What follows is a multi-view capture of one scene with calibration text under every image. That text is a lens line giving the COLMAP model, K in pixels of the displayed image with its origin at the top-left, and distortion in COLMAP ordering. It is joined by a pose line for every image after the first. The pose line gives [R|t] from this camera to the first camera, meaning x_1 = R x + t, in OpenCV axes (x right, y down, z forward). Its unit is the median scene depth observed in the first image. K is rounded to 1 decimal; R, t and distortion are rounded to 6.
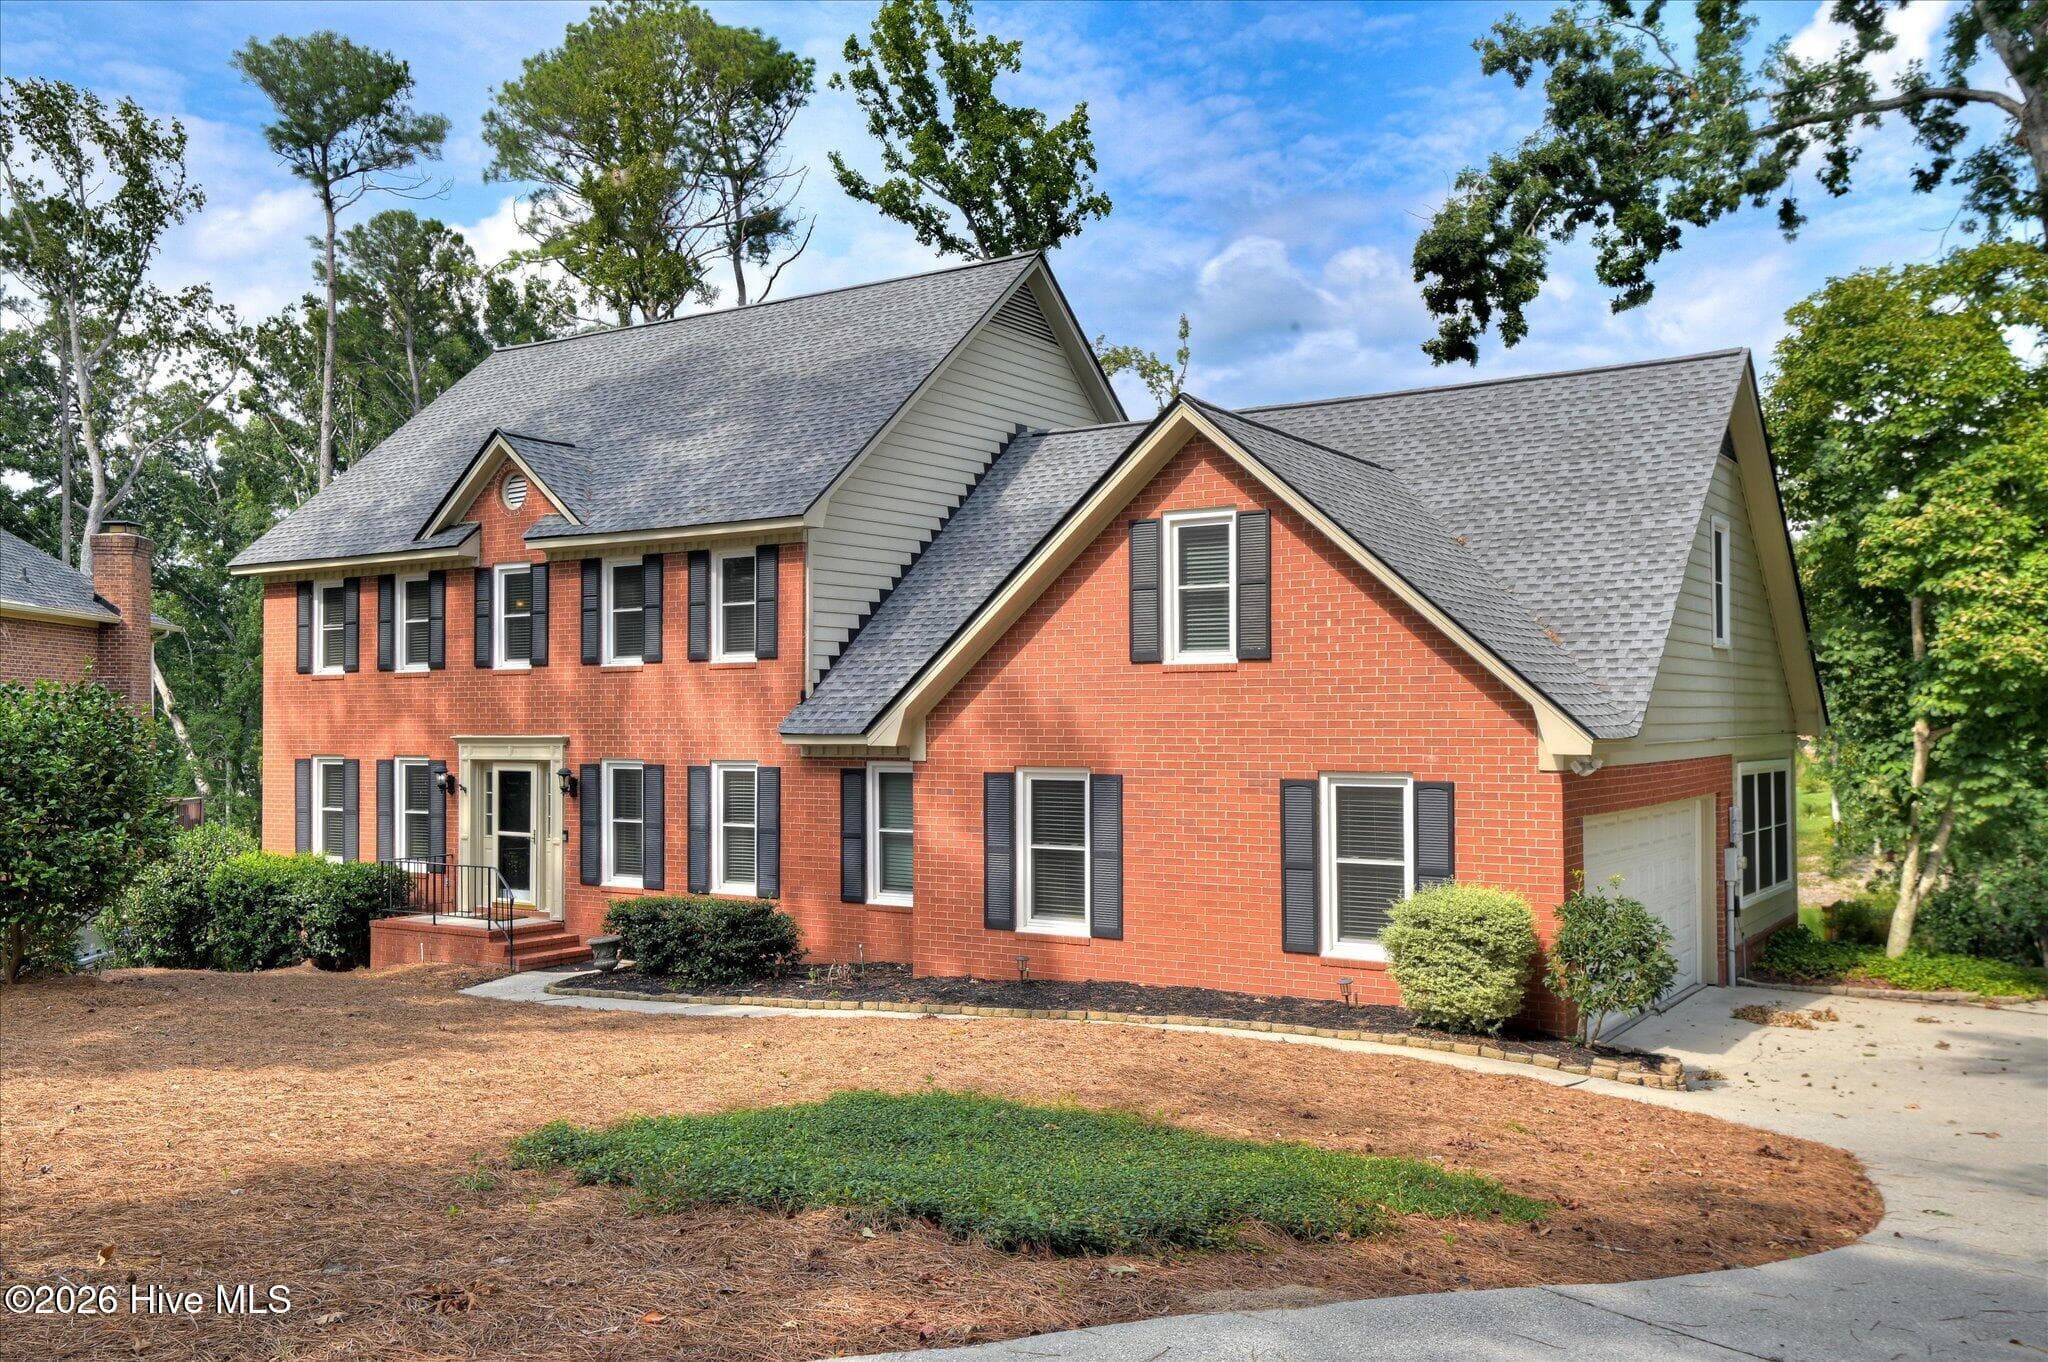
lens RADIAL K [[1756.5, 0, 1043.9], [0, 1756.5, 692.4], [0, 0, 1]] dist [0.058332, -0.041783]
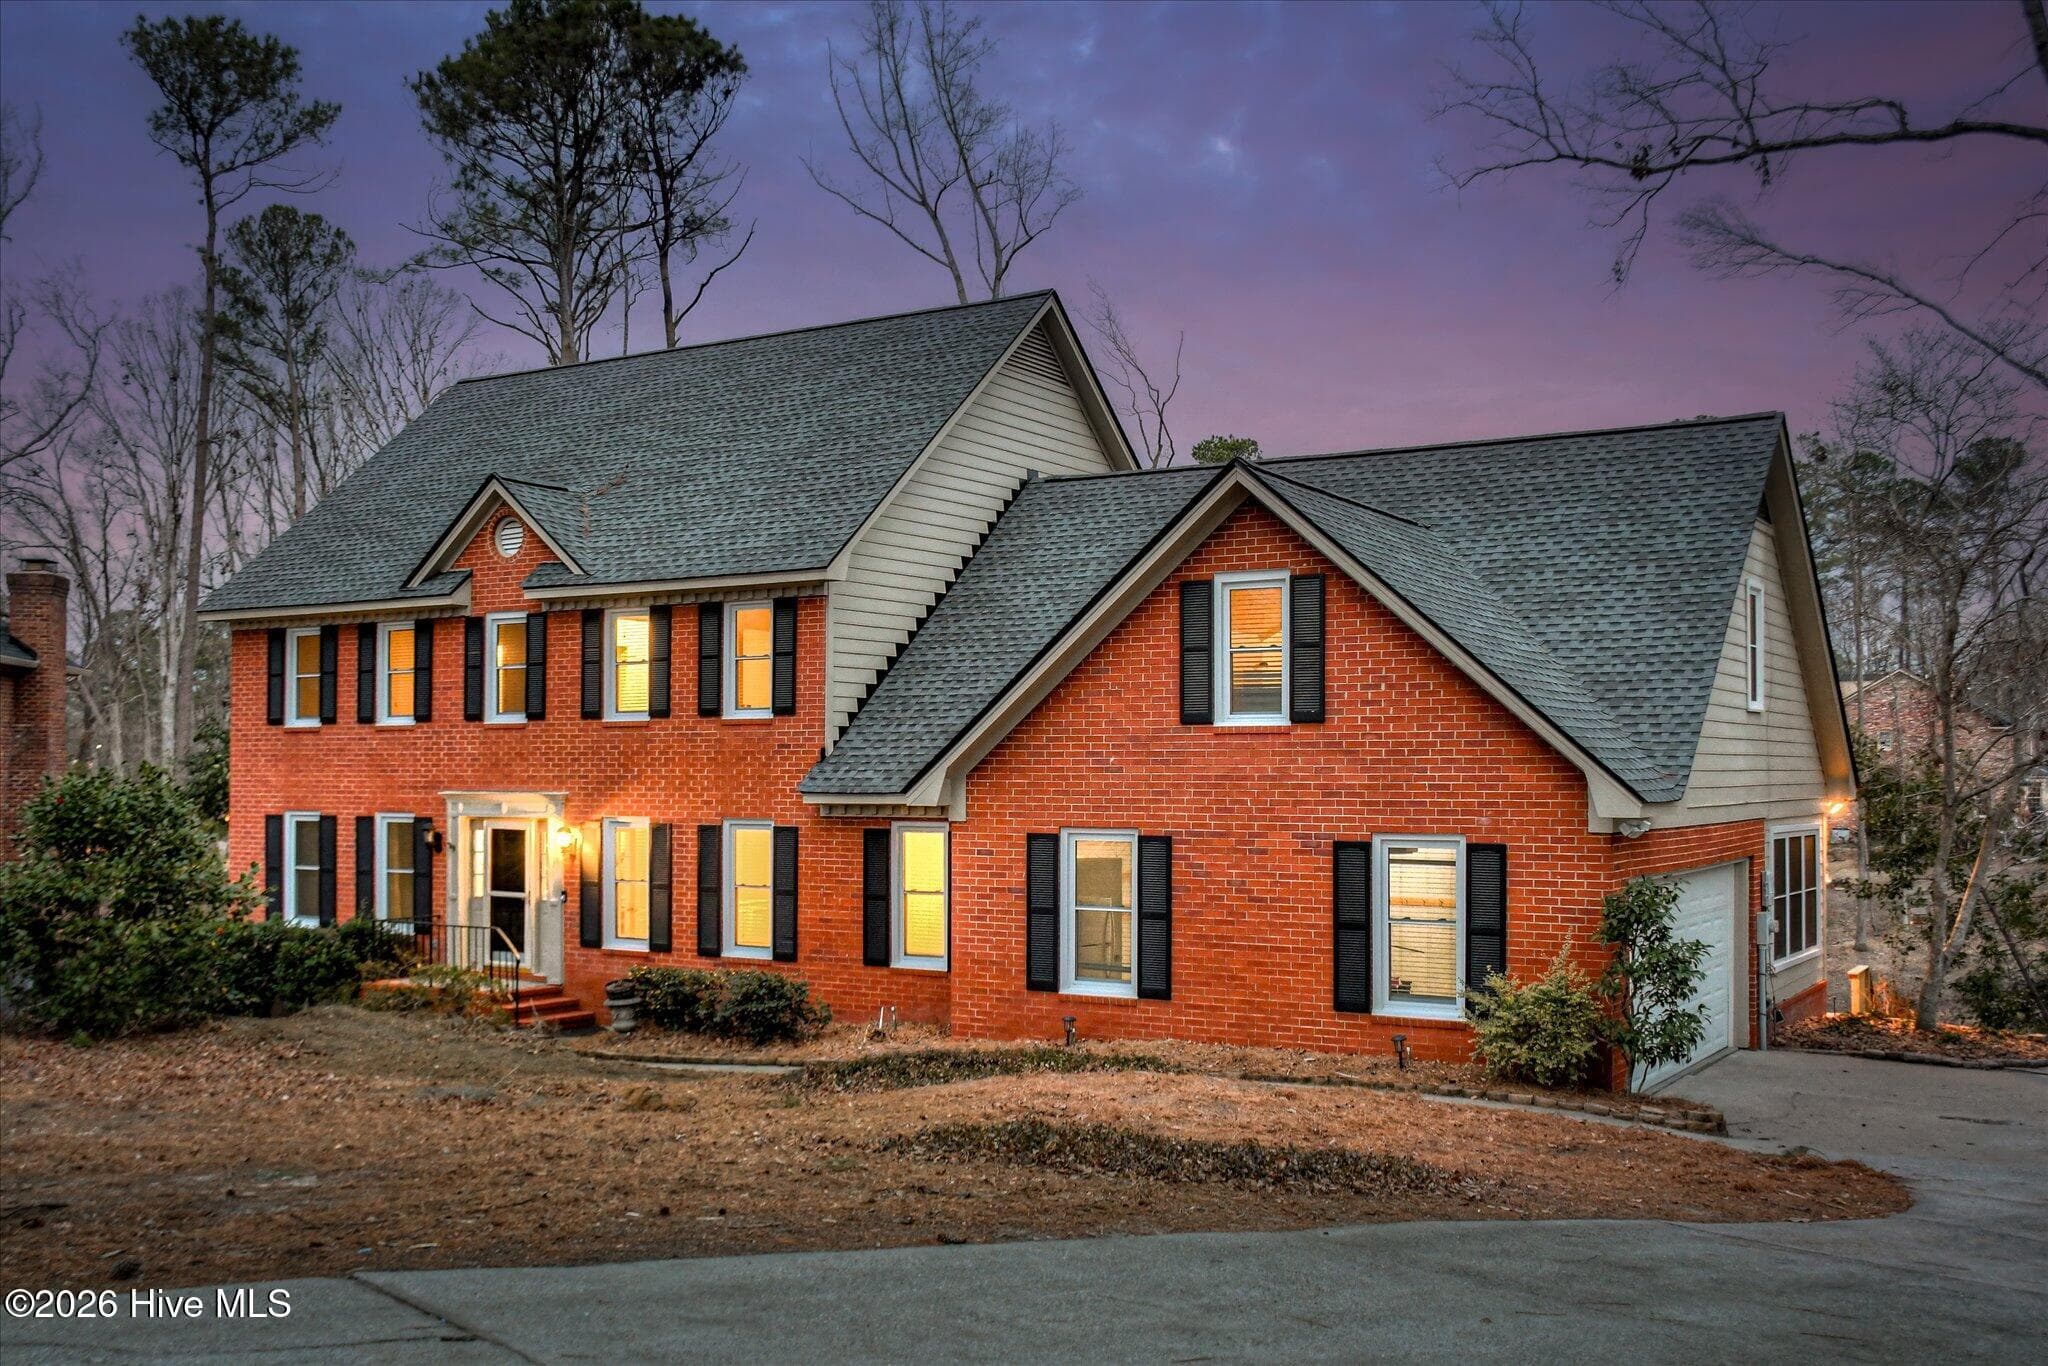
lens RADIAL K [[2030.8, 0, 1008.6], [0, 2030.8, 739.3], [0, 0, 1]] dist [-0.010916, 0.000000]
pose [[0.999705, 0.005897, 0.023569, -0.062594], [-0.005860, 0.999982, -0.001618, -0.004669], [-0.023578, 0.001480, 0.999721, -0.127725]]
